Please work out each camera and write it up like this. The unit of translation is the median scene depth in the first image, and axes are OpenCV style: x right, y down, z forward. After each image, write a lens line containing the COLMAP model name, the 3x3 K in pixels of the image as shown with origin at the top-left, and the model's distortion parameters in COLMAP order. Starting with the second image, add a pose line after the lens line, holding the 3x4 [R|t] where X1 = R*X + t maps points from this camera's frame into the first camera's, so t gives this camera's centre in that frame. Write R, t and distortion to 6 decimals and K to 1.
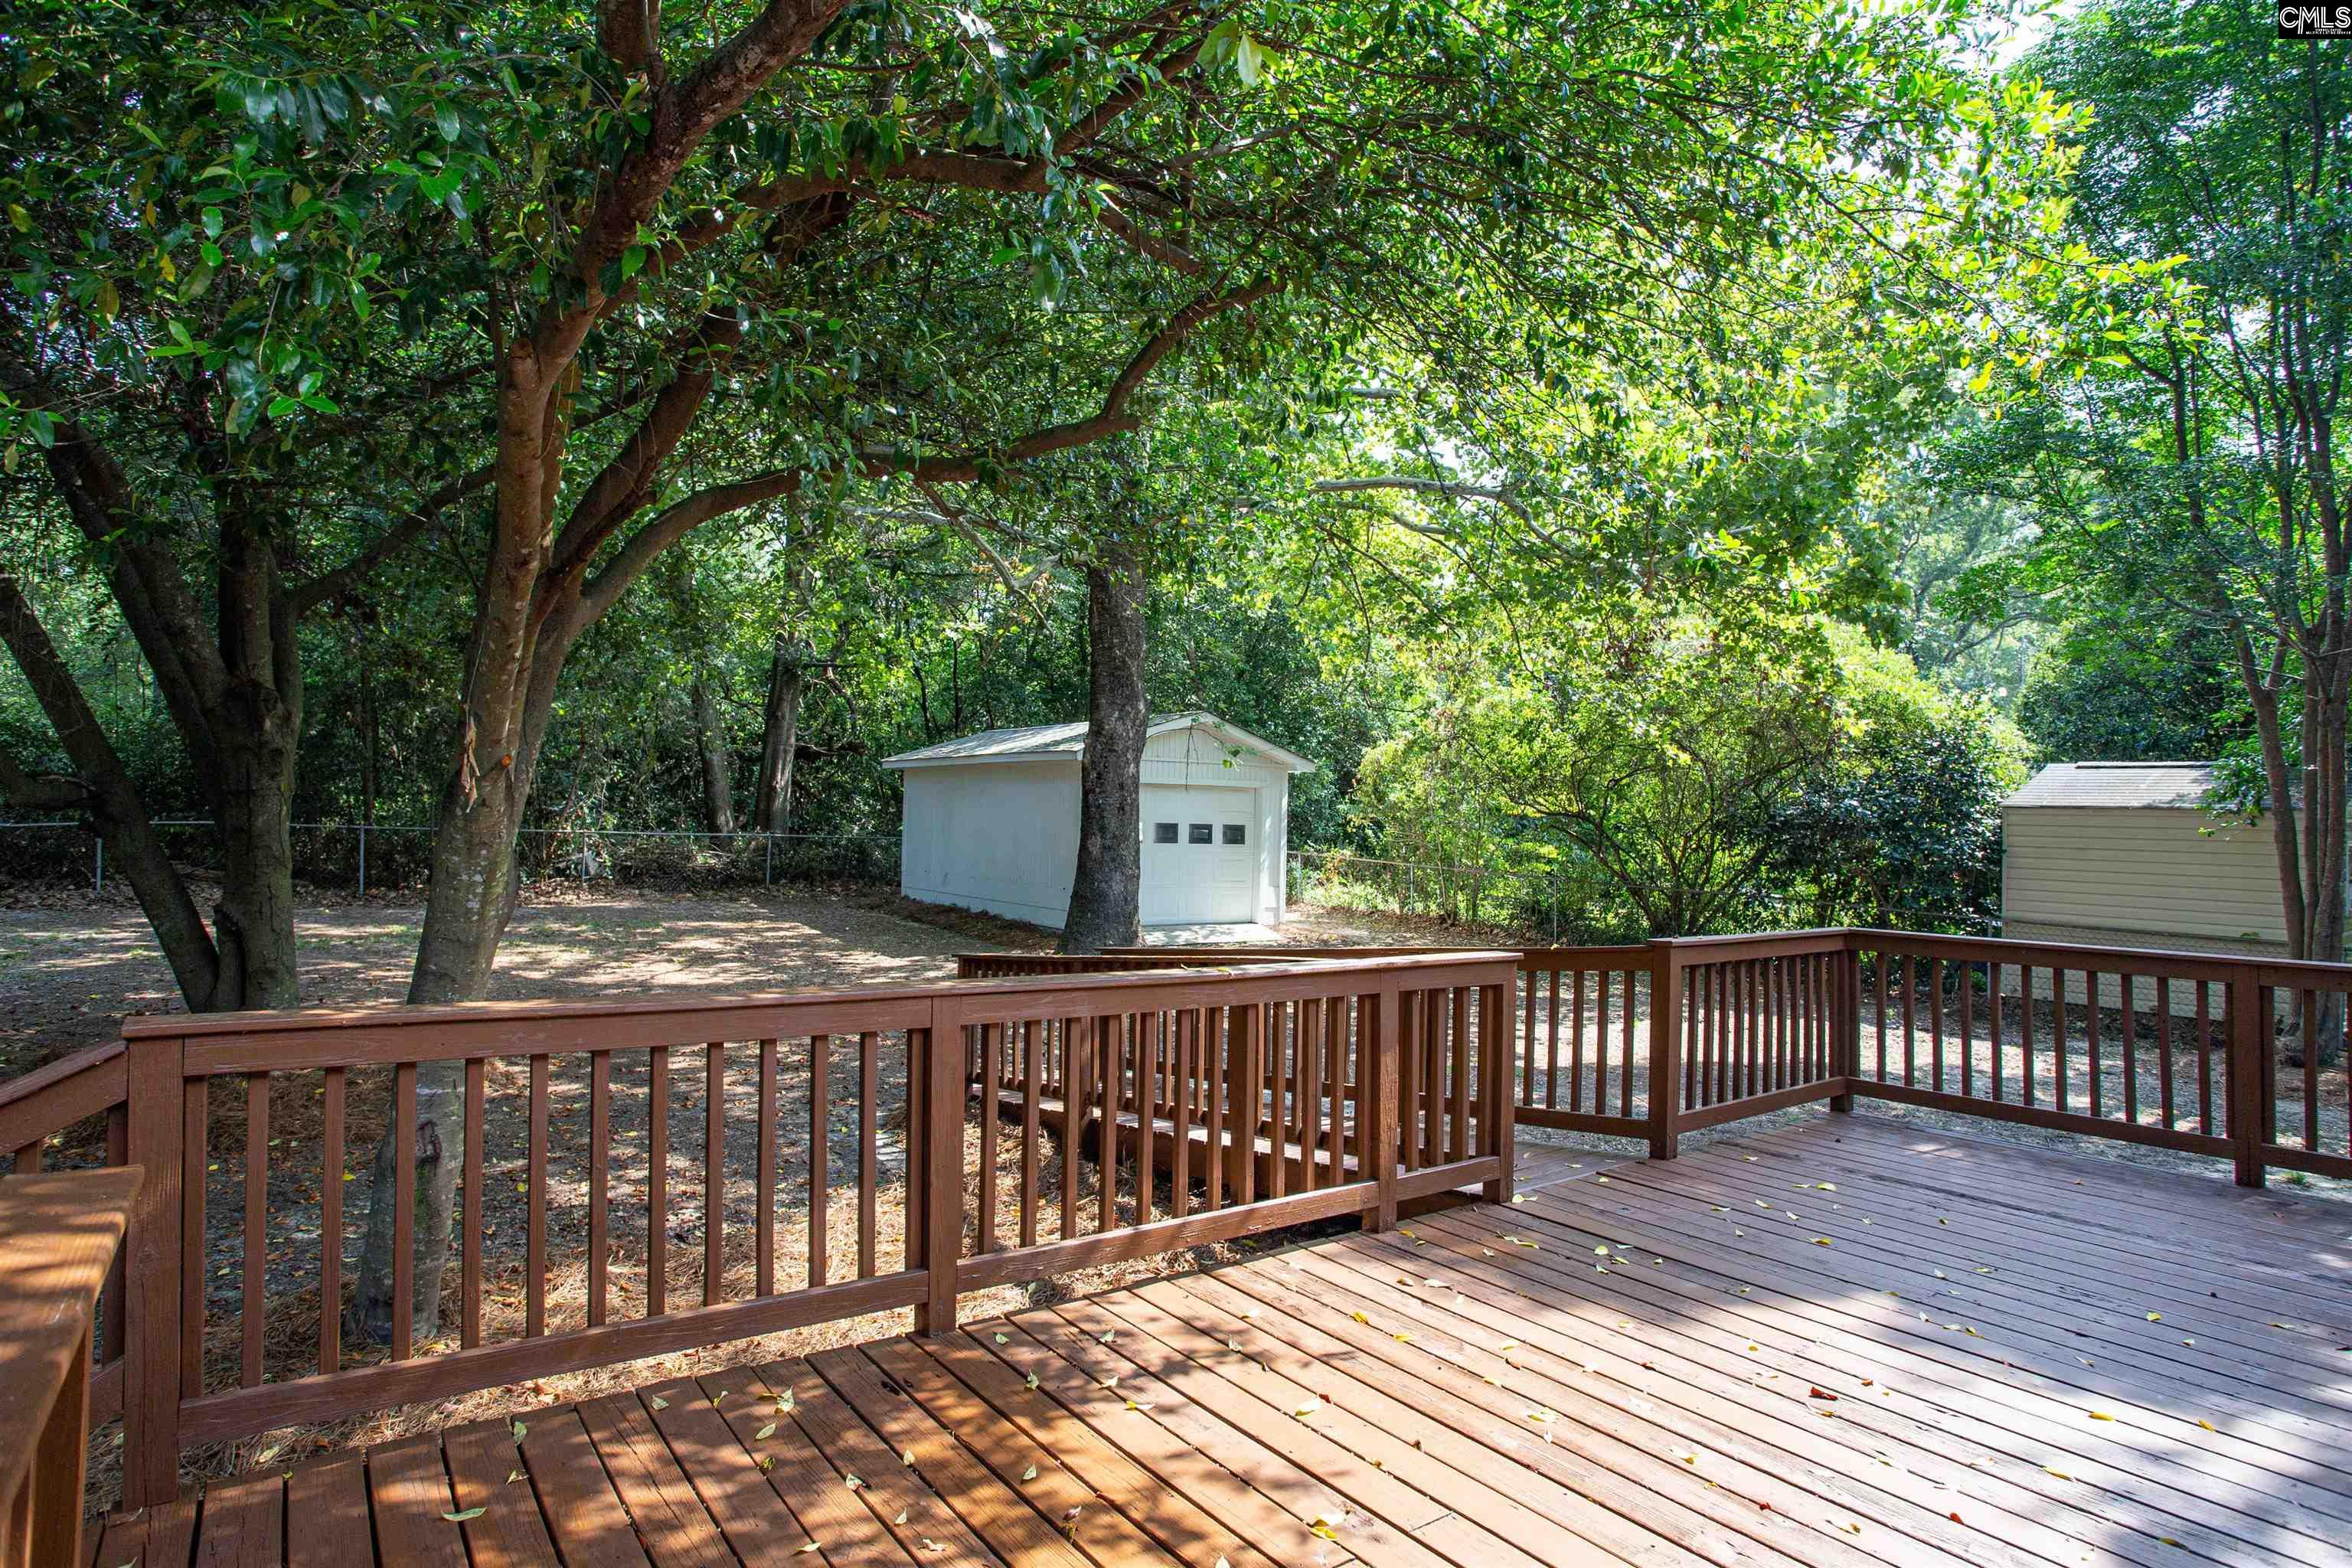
lens RADIAL K [[1180.9, 0, 1180.9], [0, 1180.9, 776.2], [0, 0, 1]] dist [-0.071366, 0.033479]
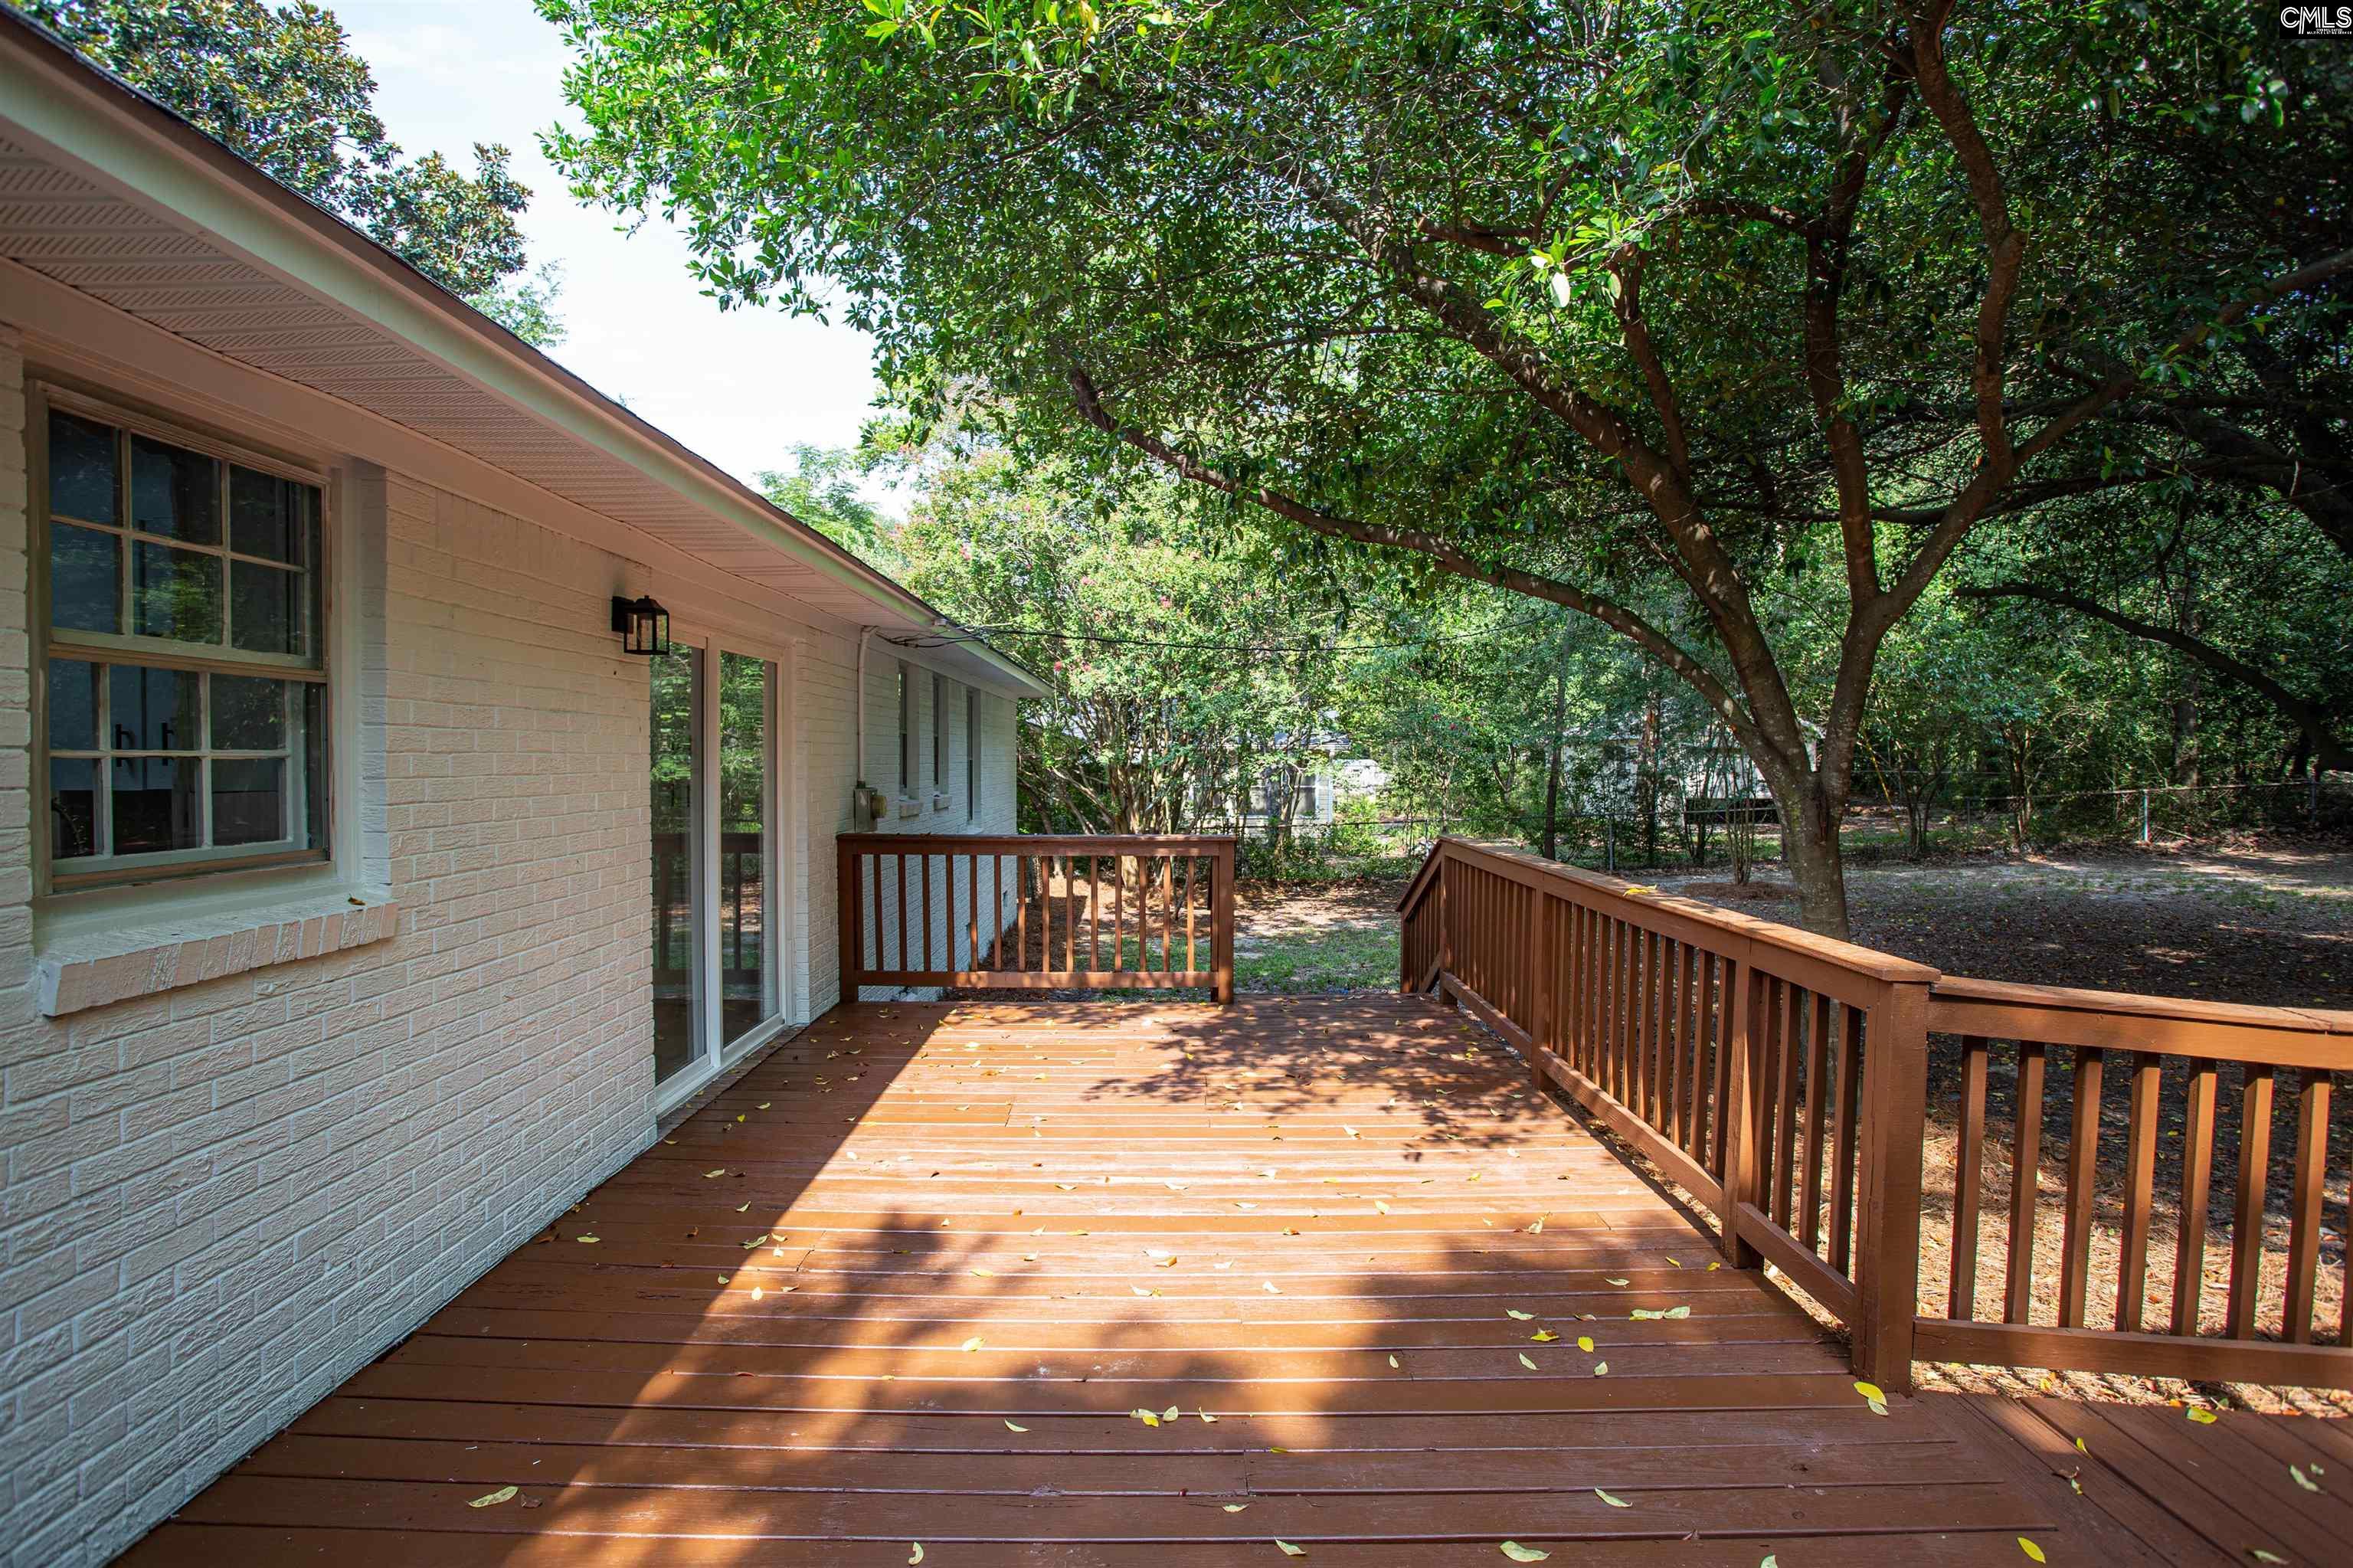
lens RADIAL K [[1181.5, 0, 1181.4], [0, 1181.5, 776.2], [0, 0, 1]] dist [-0.071366, 0.033479]
pose [[-0.552077, -0.011000, -0.833720, 1.465080], [0.016858, 0.999561, -0.024351, 0.114995], [0.833622, -0.027499, -0.551650, 1.627149]]
